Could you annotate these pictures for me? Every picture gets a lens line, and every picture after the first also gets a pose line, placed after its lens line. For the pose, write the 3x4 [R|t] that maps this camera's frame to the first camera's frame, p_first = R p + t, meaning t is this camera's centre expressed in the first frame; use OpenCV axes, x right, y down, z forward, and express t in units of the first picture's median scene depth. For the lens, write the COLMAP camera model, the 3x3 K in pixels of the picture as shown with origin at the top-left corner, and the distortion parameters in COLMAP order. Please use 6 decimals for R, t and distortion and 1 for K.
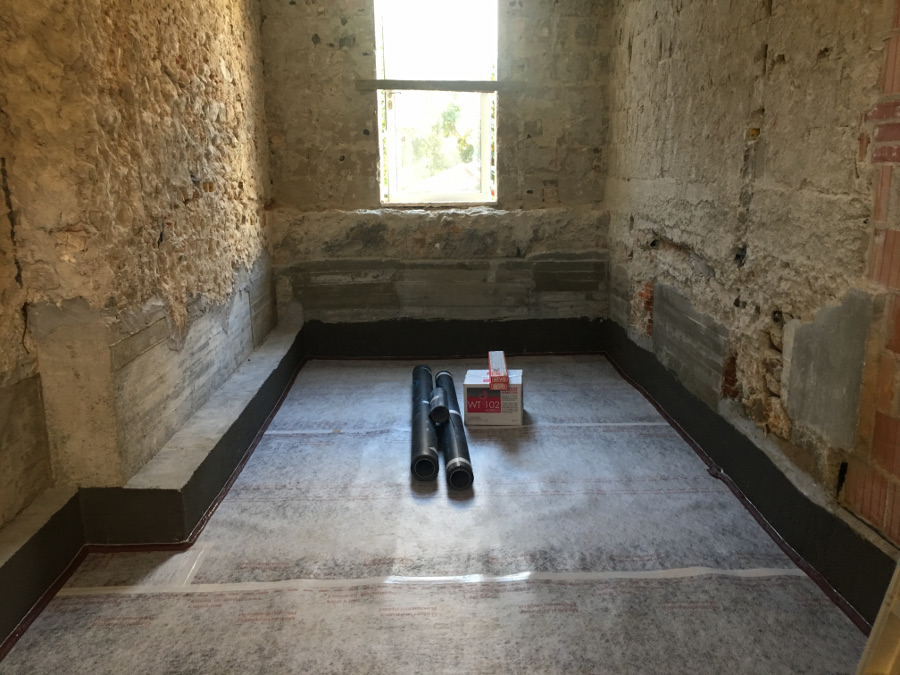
lens RADIAL K [[757.9, 0, 449.9], [0, 757.9, 340.1], [0, 0, 1]] dist [0.063345, -0.079641]
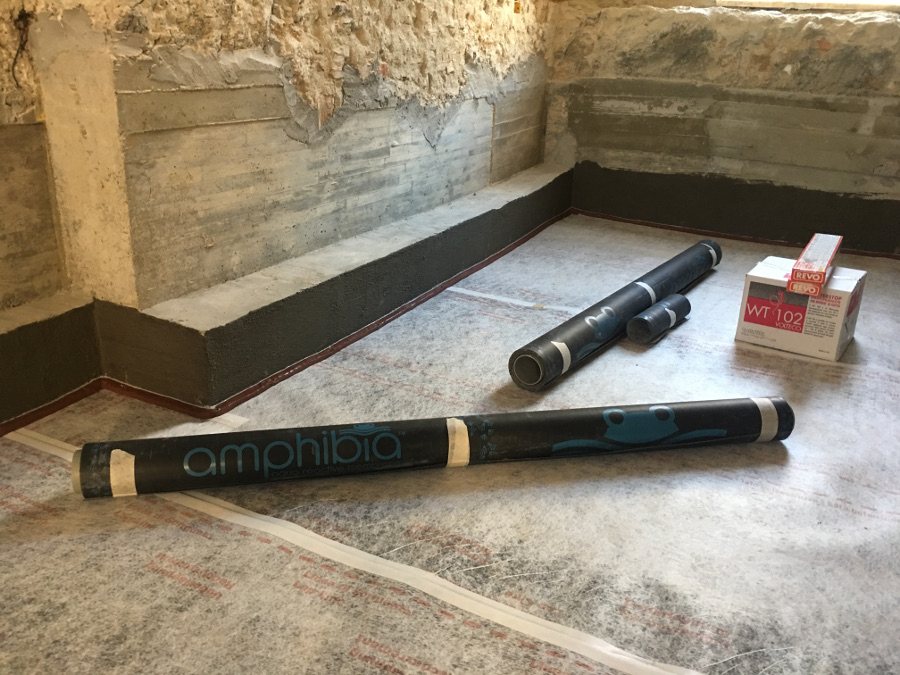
lens RADIAL K [[757.9, 0, 457.5], [0, 757.9, 332.4], [0, 0, 1]] dist [0.063345, -0.079641]
pose [[0.880145, 0.220461, -0.420407, 0.074209], [-0.155548, 0.970661, 0.183364, 0.024384], [0.448497, -0.095993, 0.888614, 0.311742]]
